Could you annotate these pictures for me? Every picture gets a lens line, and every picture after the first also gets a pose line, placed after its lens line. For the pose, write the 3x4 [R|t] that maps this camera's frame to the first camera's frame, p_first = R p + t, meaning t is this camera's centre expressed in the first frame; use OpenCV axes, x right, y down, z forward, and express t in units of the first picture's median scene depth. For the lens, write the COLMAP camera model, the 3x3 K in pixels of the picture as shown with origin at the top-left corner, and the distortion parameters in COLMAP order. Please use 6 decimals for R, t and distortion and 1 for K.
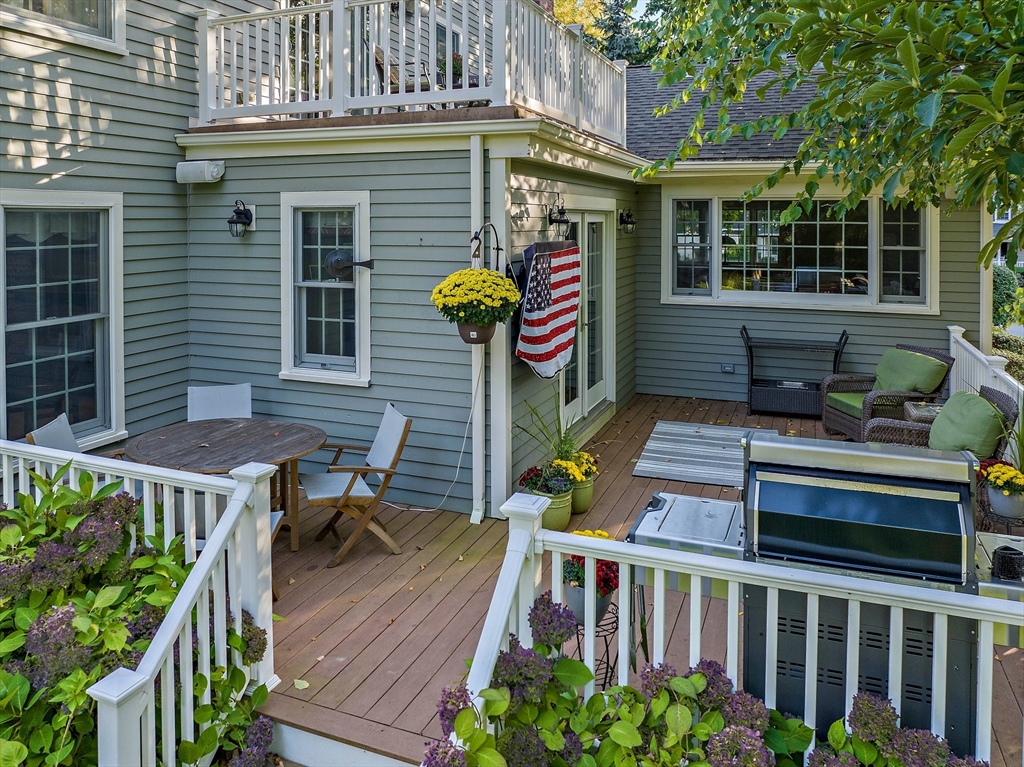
lens RADIAL K [[728.5, 0, 512.0], [0, 728.5, 383.5], [0, 0, 1]] dist [-0.045505, -0.001366]
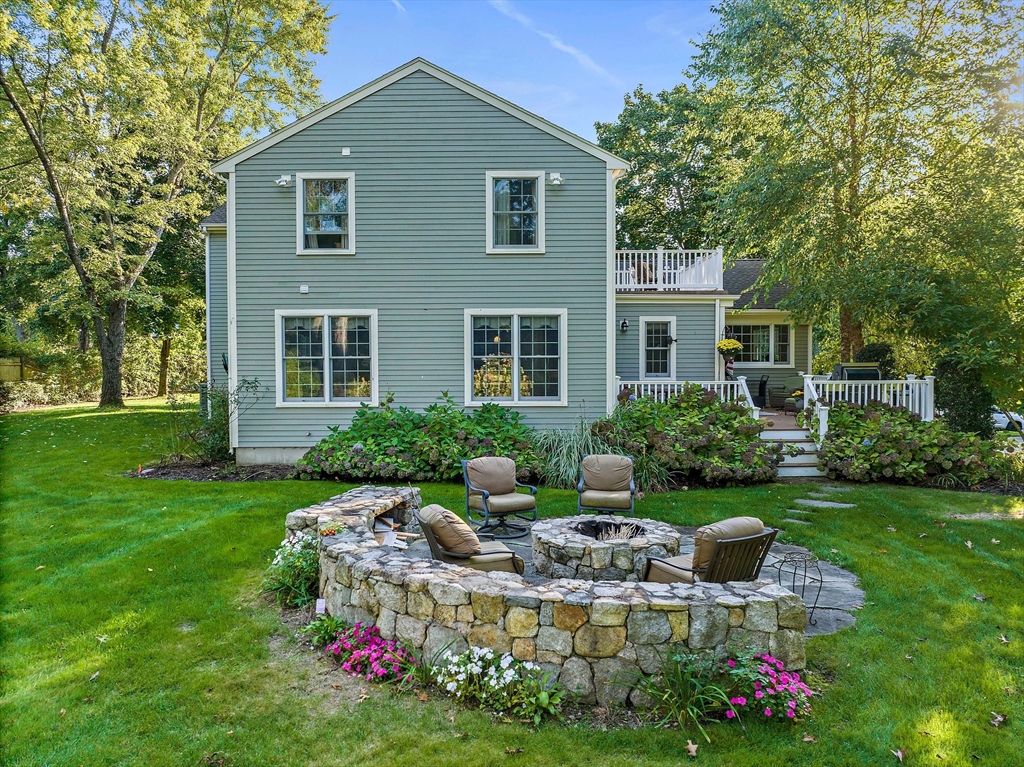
lens RADIAL K [[728.5, 0, 512.0], [0, 728.5, 383.5], [0, 0, 1]] dist [-0.045505, -0.001366]
pose [[0.925154, -0.018745, 0.379128, -1.901689], [0.092911, 0.979582, -0.178290, 0.467189], [-0.368045, 0.200171, 0.908006, -1.393162]]
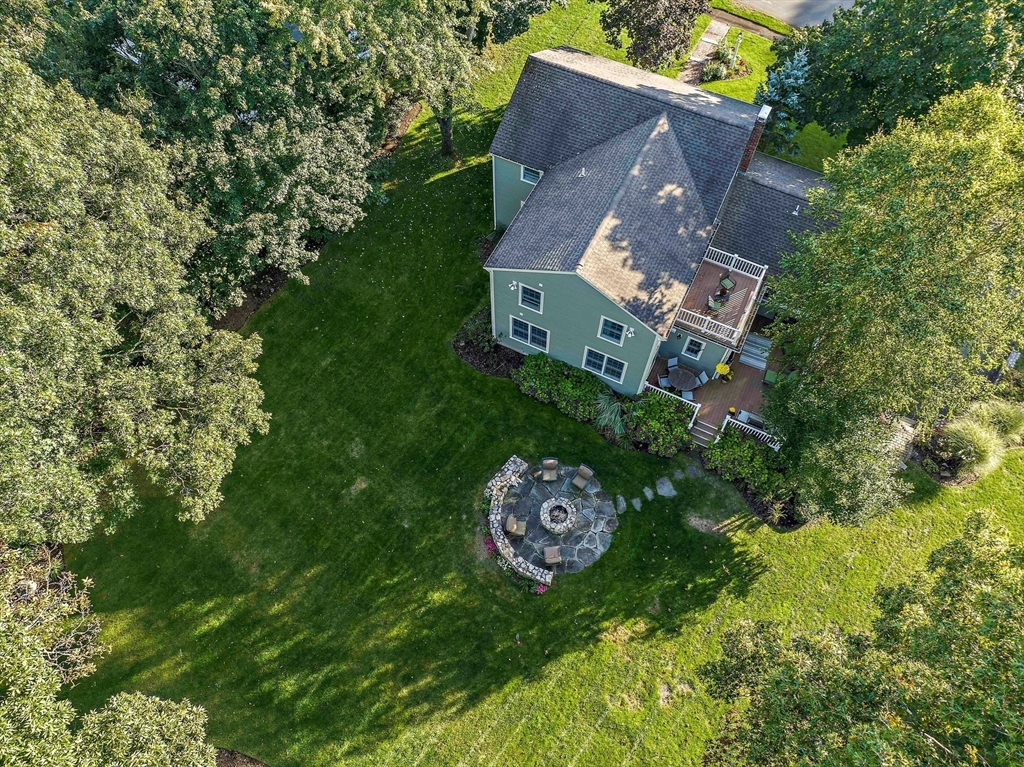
lens RADIAL K [[728.5, 0, 512.0], [0, 728.5, 383.5], [0, 0, 1]] dist [-0.045505, -0.001366]
pose [[0.997135, 0.061263, -0.044379, -1.345414], [-0.006919, 0.658044, 0.752948, -4.845904], [0.075331, -0.750484, 0.656582, -3.286527]]
